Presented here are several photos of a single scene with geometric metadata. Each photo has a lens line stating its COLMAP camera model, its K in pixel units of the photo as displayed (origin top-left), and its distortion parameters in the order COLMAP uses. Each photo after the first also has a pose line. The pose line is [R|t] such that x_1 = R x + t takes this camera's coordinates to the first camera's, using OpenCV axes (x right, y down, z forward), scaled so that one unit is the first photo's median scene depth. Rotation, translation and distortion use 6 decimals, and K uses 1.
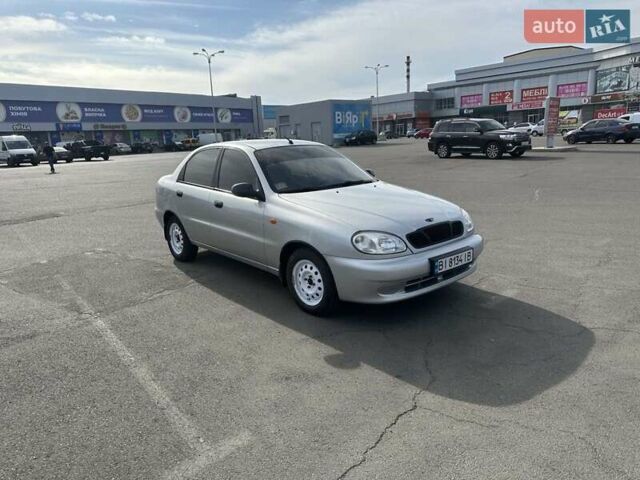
lens RADIAL K [[484.5, 0, 320.0], [0, 484.5, 240.0], [0, 0, 1]] dist [-0.120060, 0.062713]
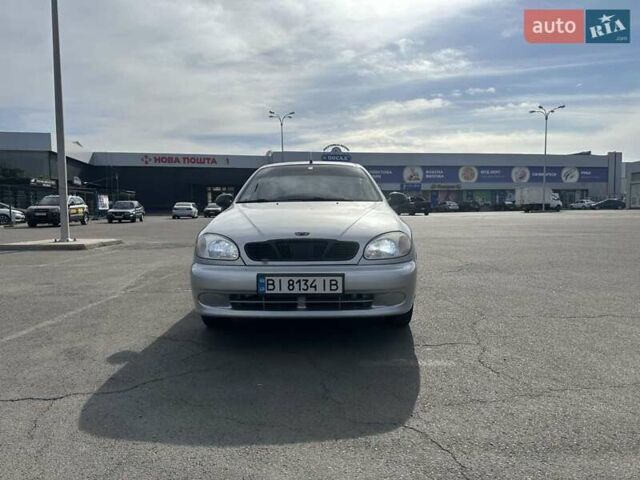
lens RADIAL K [[470.9, 0, 319.1], [0, 470.9, 250.8], [0, 0, 1]] dist [-0.057035, 0.044955]
pose [[0.715881, 0.067900, -0.694913, 0.102761], [-0.145682, 0.987881, -0.053552, 0.003157], [0.682855, 0.139573, 0.717097, 0.057994]]
